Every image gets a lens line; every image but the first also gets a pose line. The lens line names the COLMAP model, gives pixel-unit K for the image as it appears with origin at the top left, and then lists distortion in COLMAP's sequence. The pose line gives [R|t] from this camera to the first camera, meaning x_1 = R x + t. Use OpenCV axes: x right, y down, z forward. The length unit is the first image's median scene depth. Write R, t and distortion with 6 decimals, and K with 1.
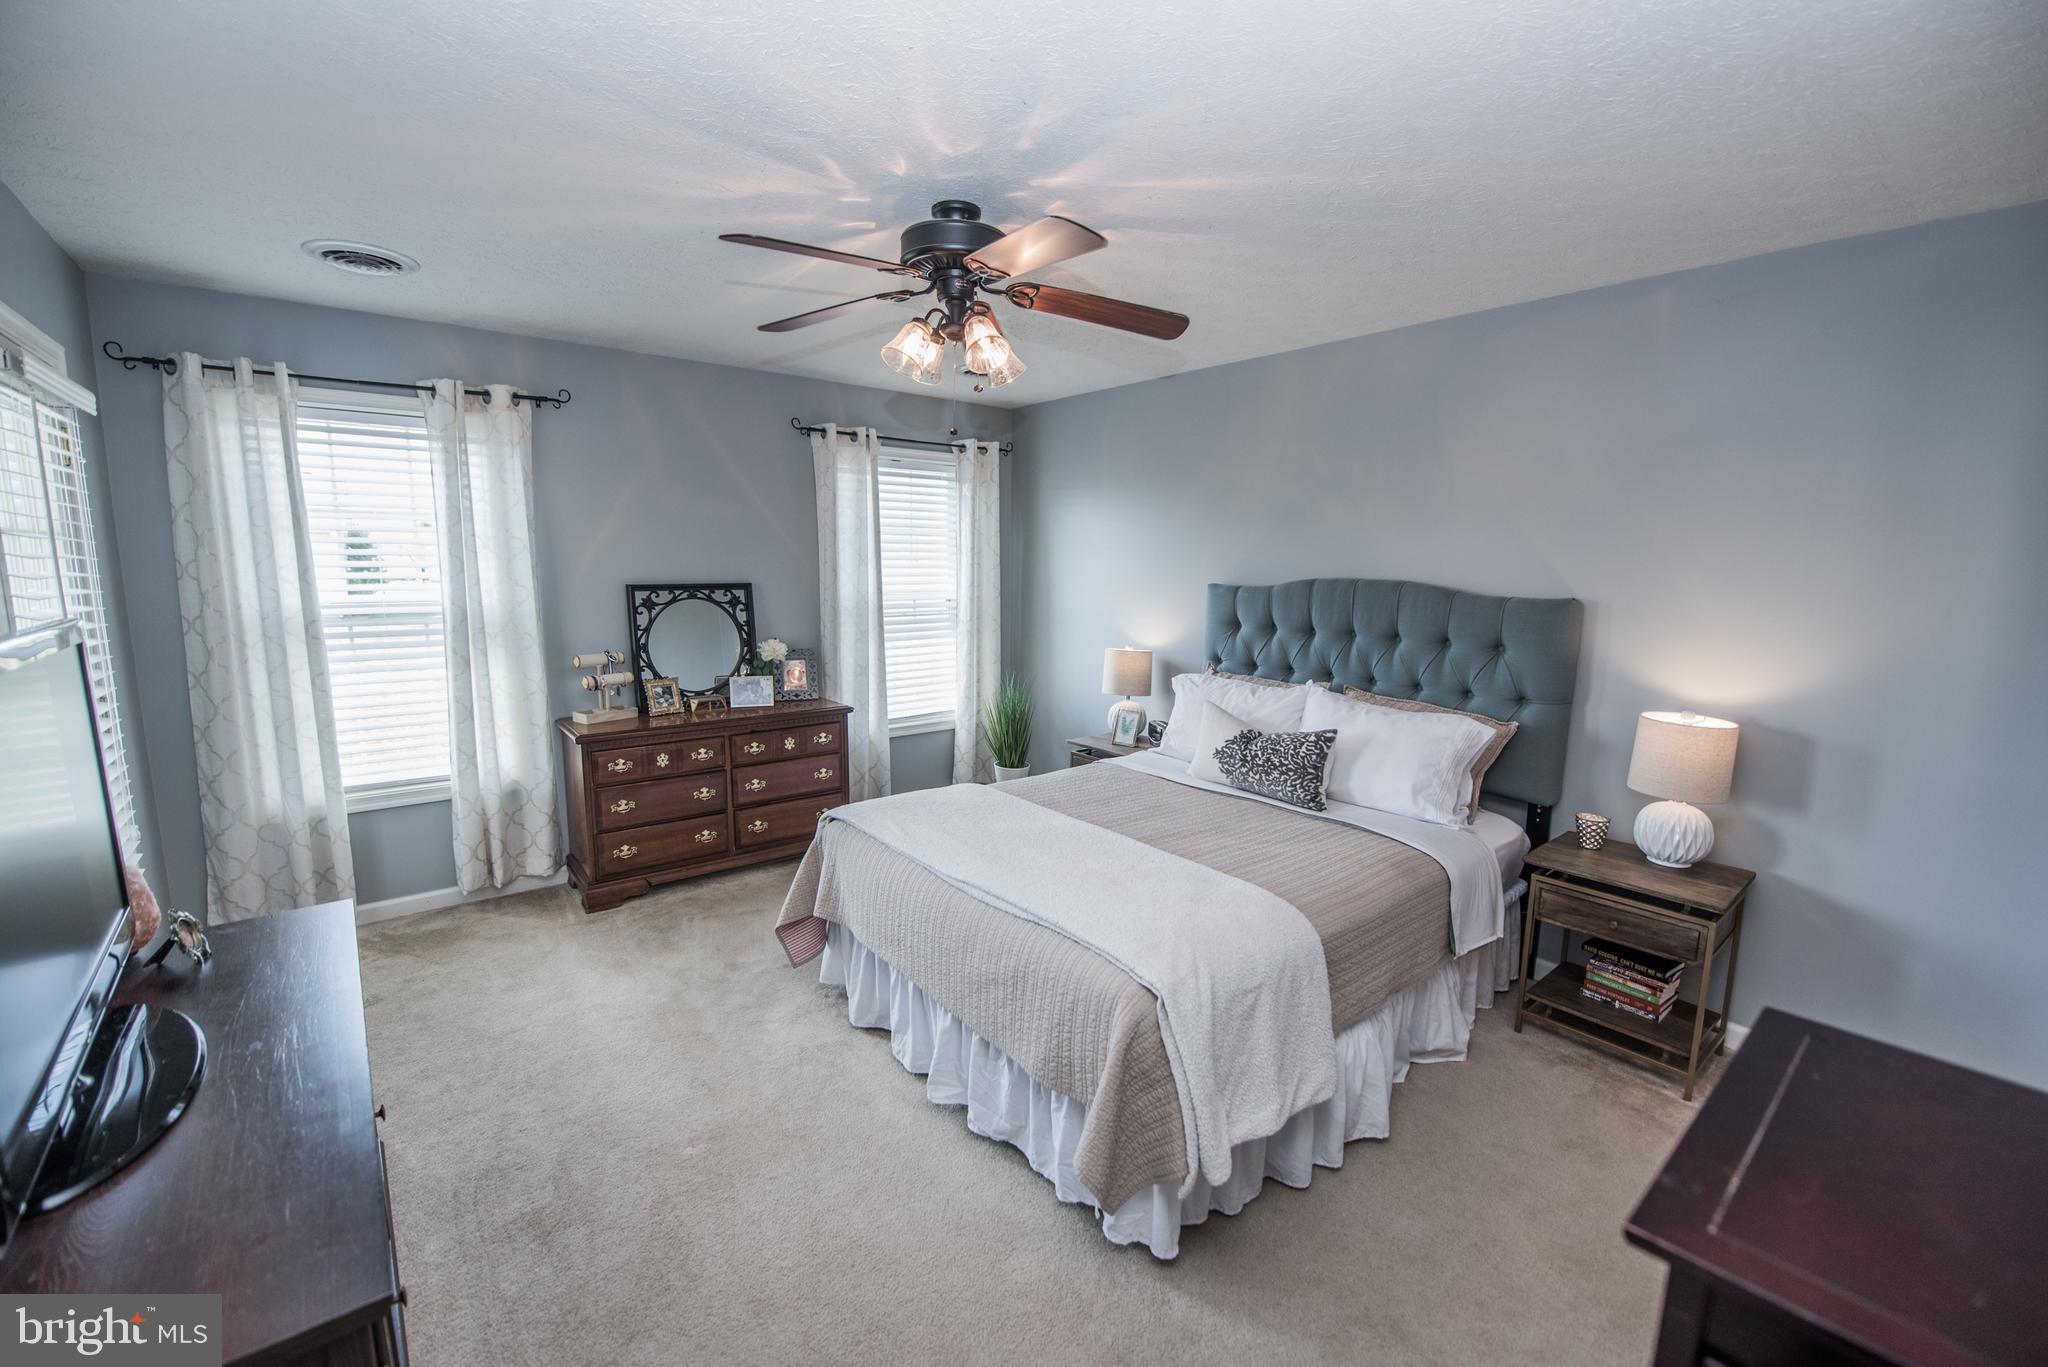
lens RADIAL K [[838.5, 0, 1023.4], [0, 838.5, 679.3], [0, 0, 1]] dist [-0.012058, -0.000331]
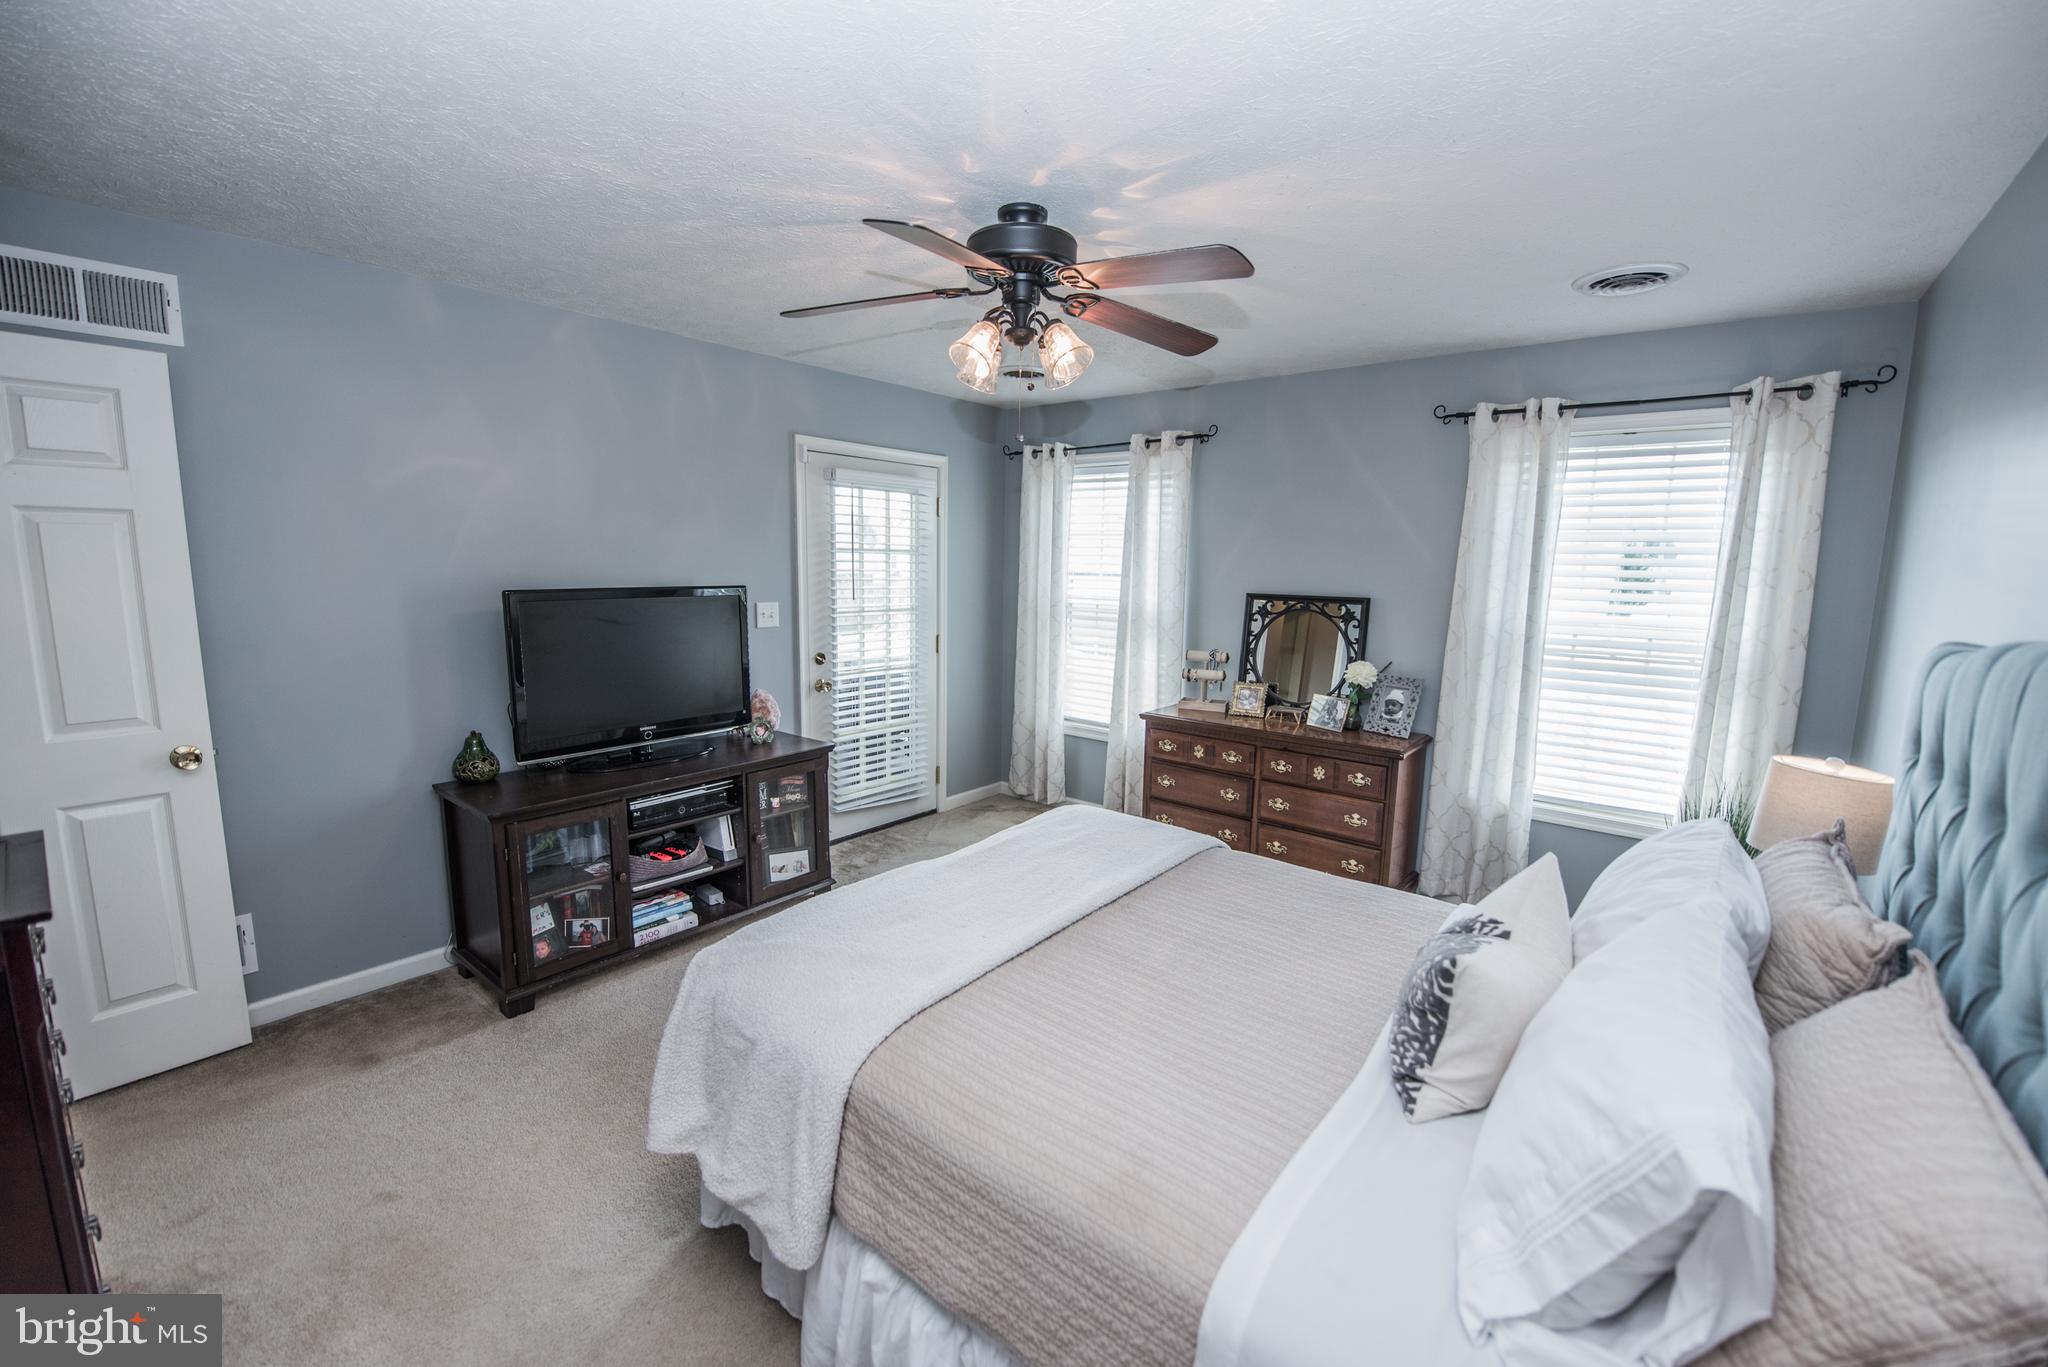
lens RADIAL K [[881.8, 0, 1017.2], [0, 881.8, 681.6], [0, 0, 1]] dist [0.002090, -0.000219]
pose [[0.195904, 0.125860, -0.972513, 0.585048], [-0.159315, 0.982639, 0.095078, -0.060431], [0.967595, 0.136310, 0.212554, 0.472055]]
